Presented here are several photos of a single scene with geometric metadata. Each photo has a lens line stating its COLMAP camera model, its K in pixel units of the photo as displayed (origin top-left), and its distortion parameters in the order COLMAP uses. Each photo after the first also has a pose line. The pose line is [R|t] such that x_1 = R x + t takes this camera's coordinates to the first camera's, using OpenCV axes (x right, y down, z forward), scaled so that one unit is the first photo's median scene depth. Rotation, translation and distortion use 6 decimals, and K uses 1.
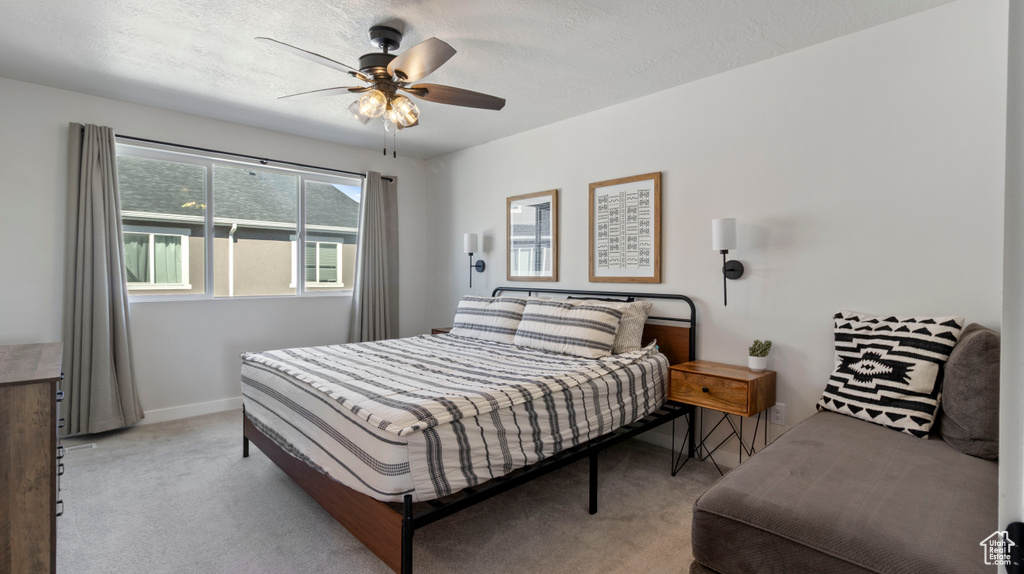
lens RADIAL K [[476.2, 0, 515.2], [0, 476.2, 281.8], [0, 0, 1]] dist [0.000728, -0.000135]
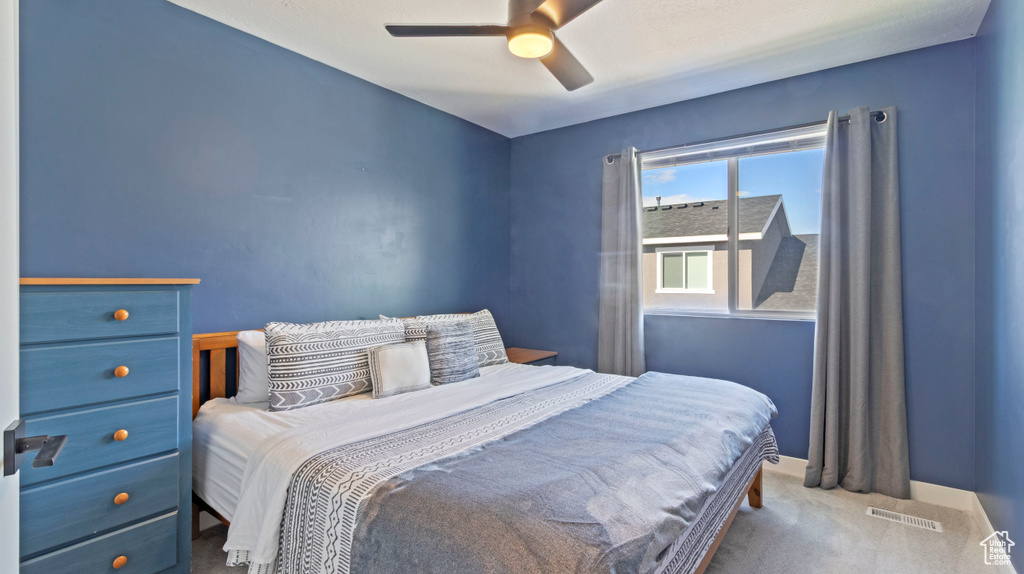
lens RADIAL K [[476.2, 0, 515.2], [0, 476.2, 281.8], [0, 0, 1]] dist [0.000728, -0.000135]
pose [[0.178442, -0.004614, -0.983940, 0.608669], [-0.019774, 0.999770, -0.008274, 0.007273], [0.983752, 0.020933, 0.178310, 0.371998]]
